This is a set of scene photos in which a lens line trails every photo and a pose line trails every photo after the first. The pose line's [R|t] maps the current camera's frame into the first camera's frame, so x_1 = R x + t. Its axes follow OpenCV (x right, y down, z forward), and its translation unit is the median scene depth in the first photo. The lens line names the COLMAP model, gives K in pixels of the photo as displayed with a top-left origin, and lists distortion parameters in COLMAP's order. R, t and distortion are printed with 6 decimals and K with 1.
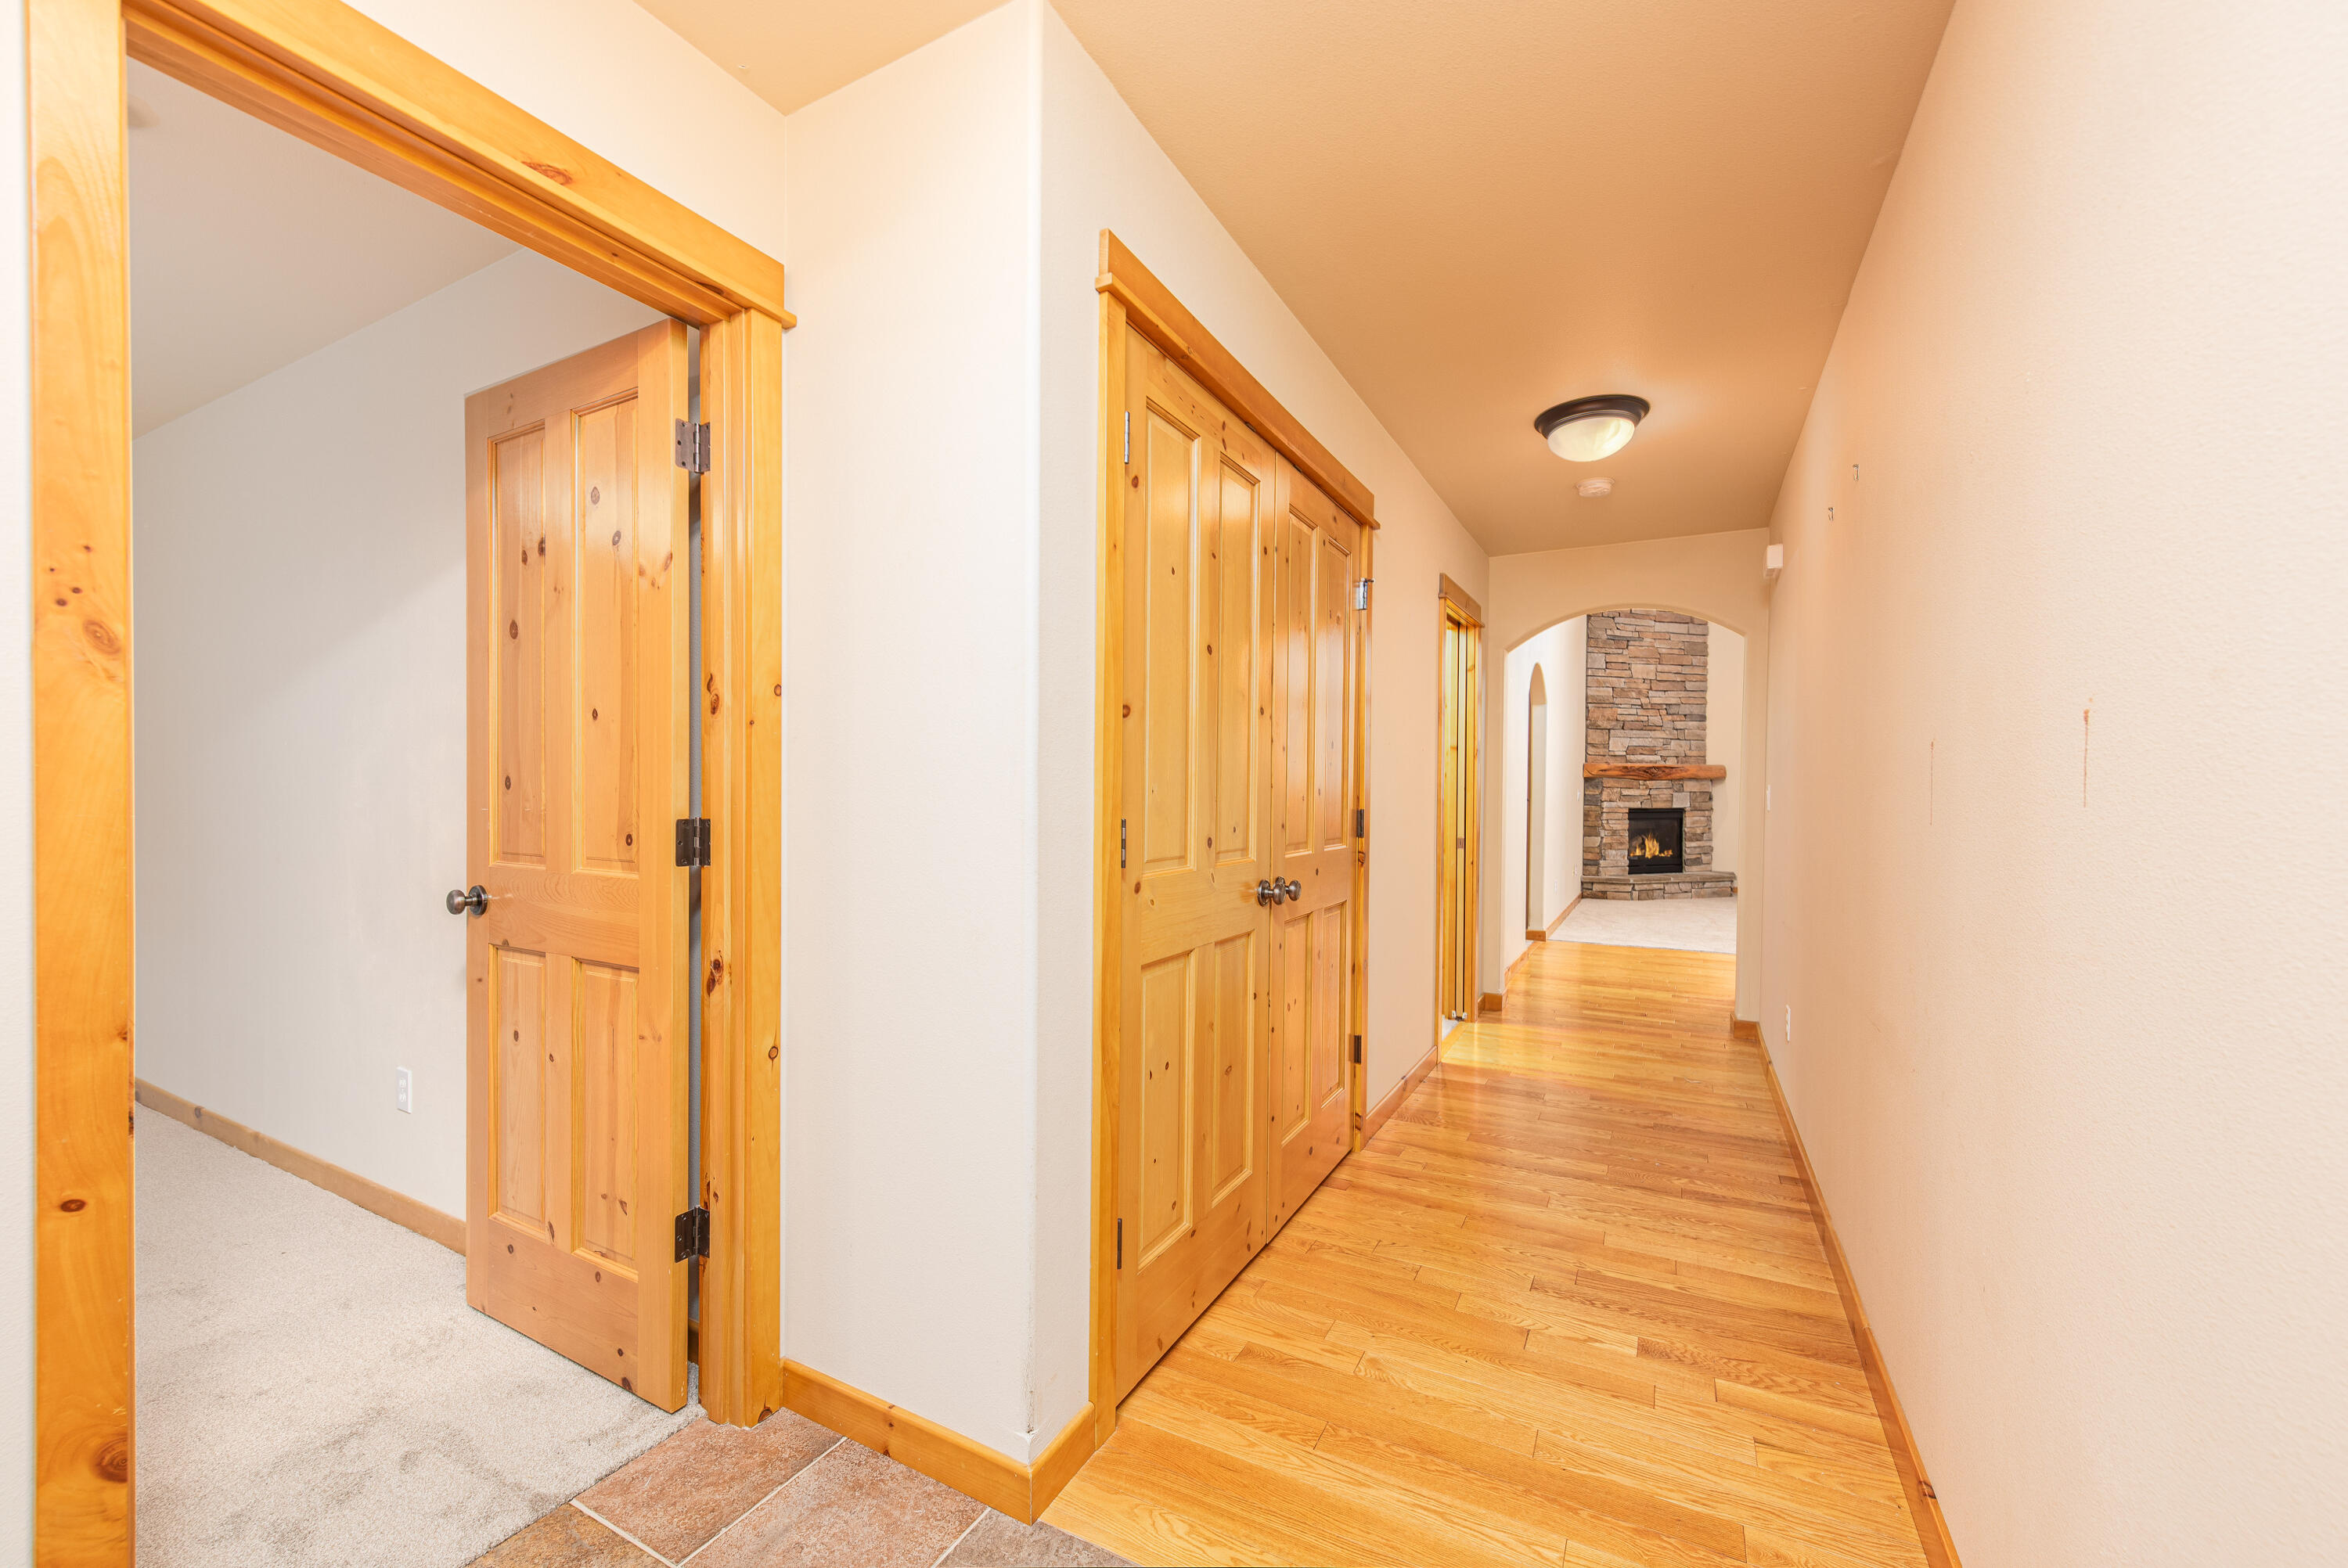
lens RADIAL K [[932.1, 0, 1164.7], [0, 932.1, 797.8], [0, 0, 1]] dist [0.006034, -0.000321]
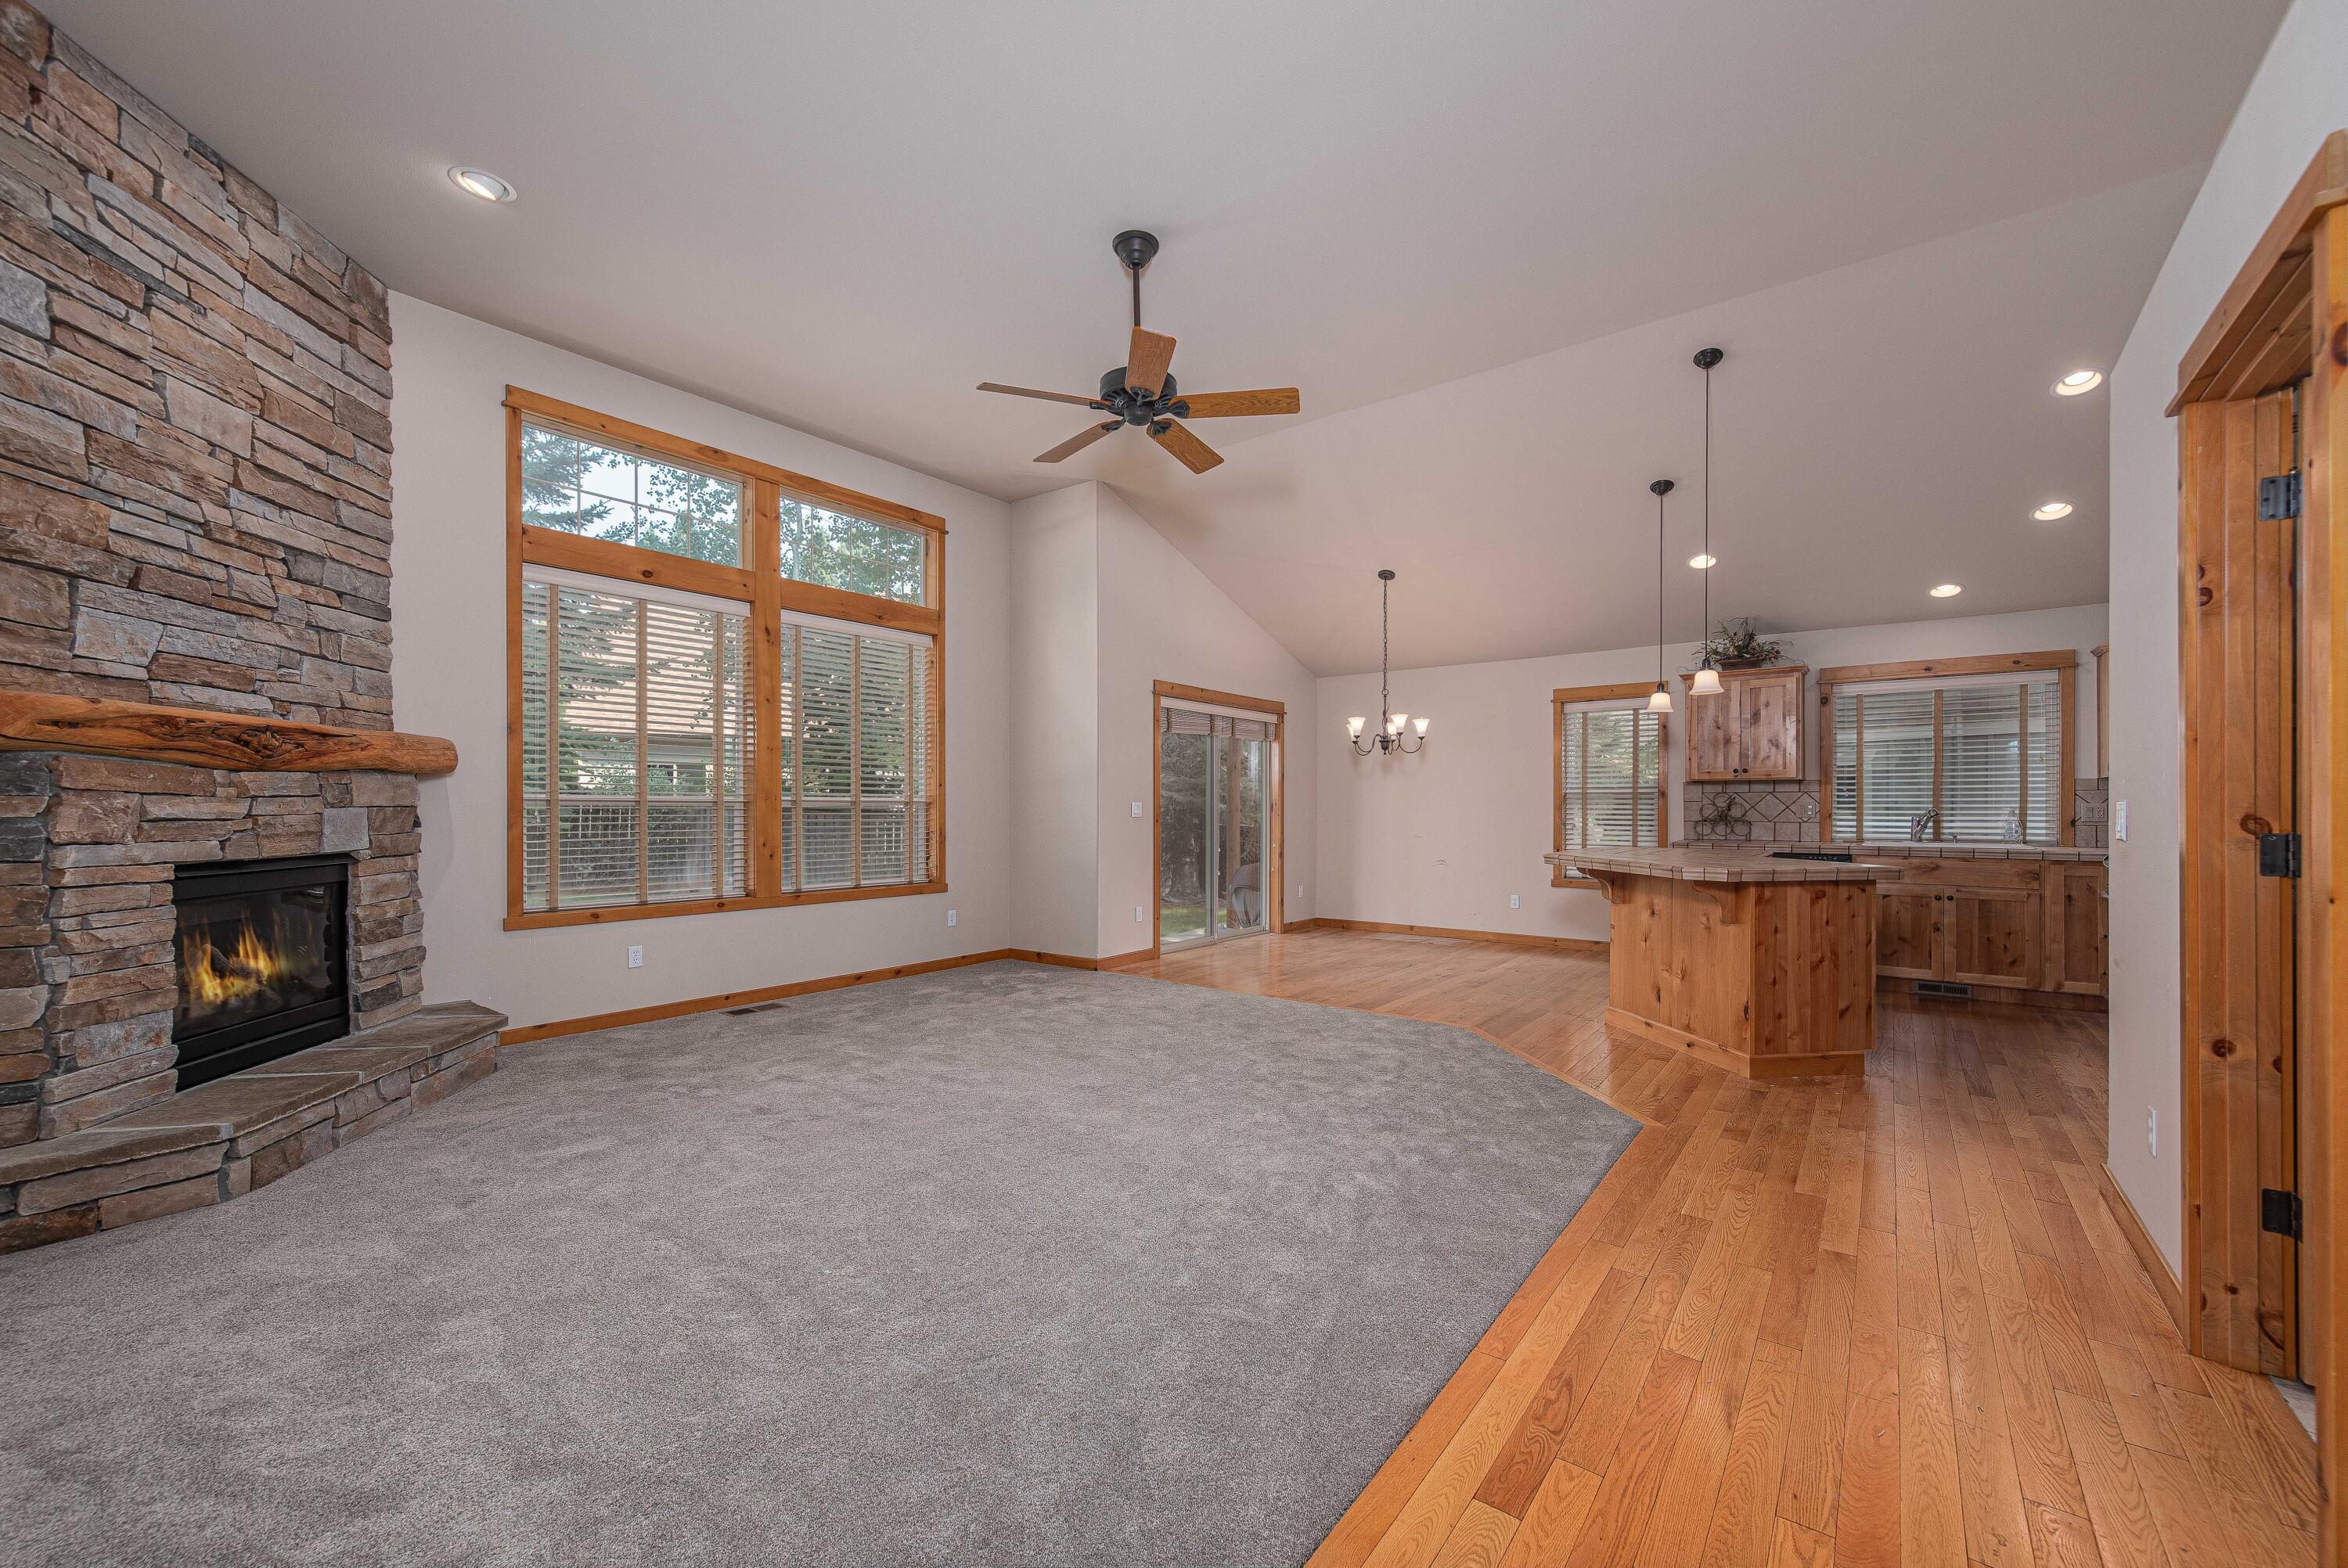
lens RADIAL K [[932.1, 0, 1177.0], [0, 932.1, 806.4], [0, 0, 1]] dist [0.006034, -0.000321]
pose [[0.156423, -0.008155, 0.987656, 0.255294], [0.014865, 0.999872, 0.005902, -0.003681], [-0.987578, 0.013758, 0.156524, 0.637759]]
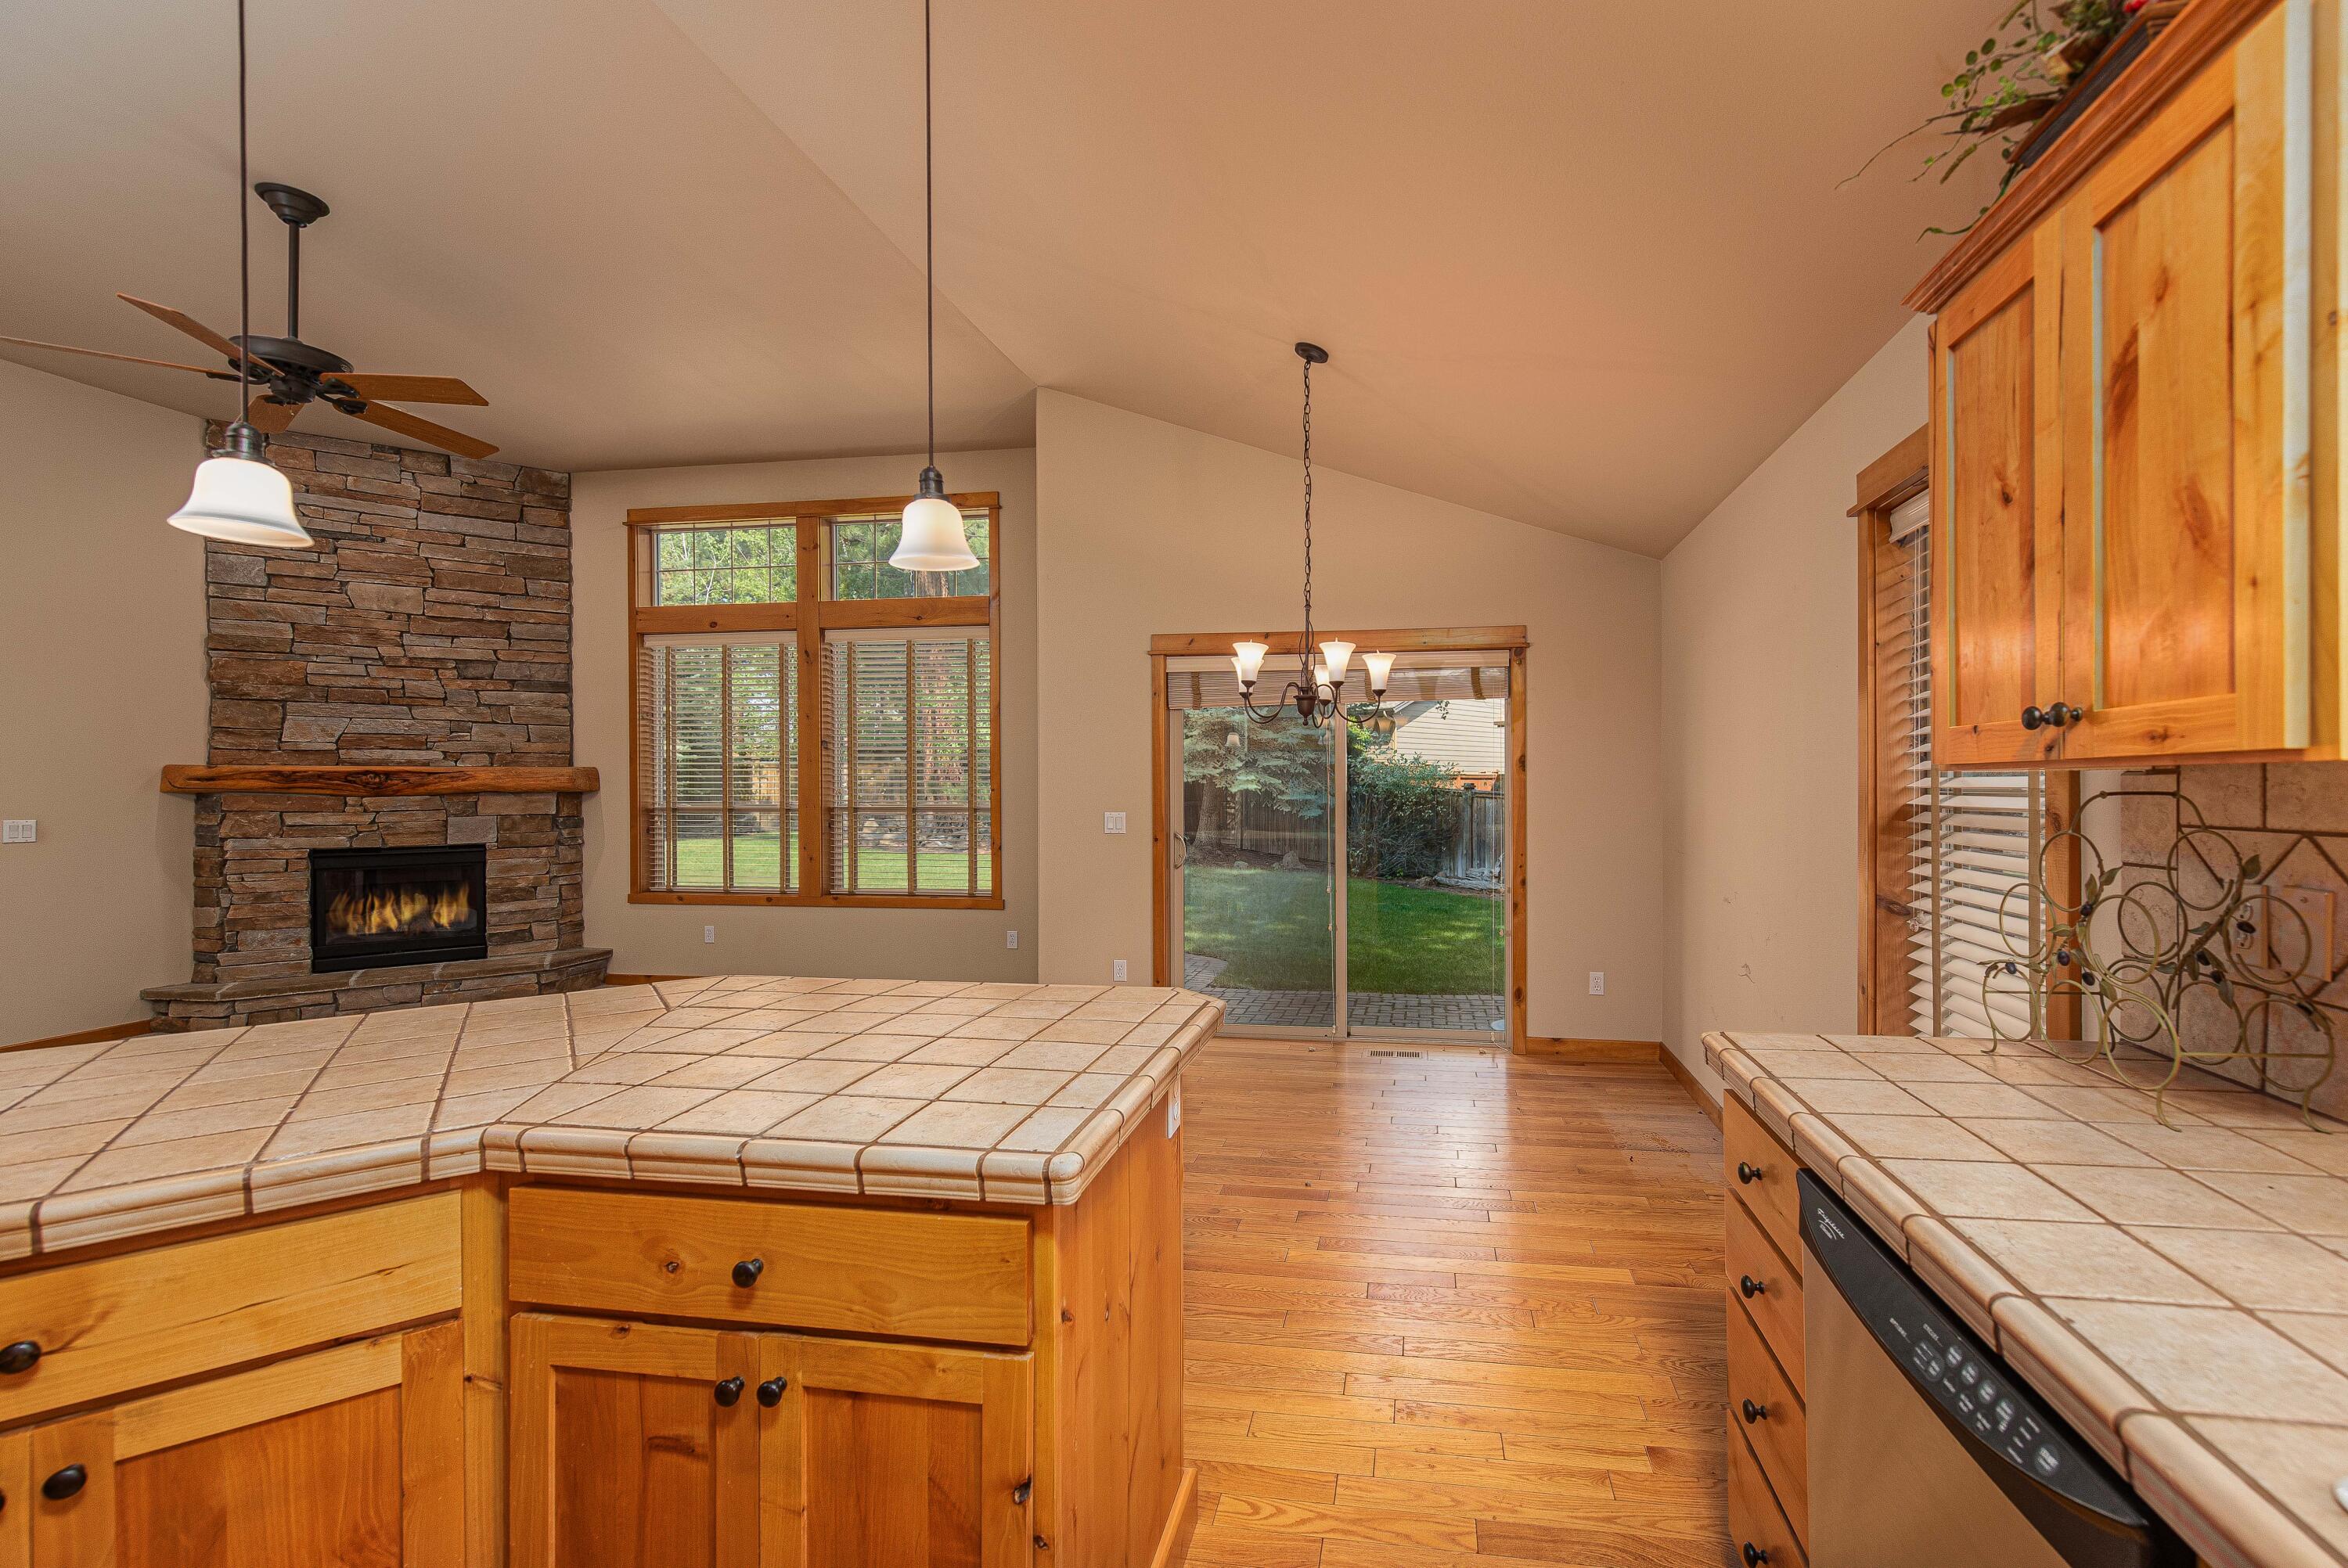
lens RADIAL K [[976.2, 0, 1292.4], [0, 976.2, 787.8], [0, 0, 1]] dist [0.009562, -0.000888]
pose [[0.940773, -0.012520, 0.338806, 0.818791], [0.016142, 0.999839, -0.007875, -0.010361], [-0.338653, 0.012878, 0.940823, 0.275690]]
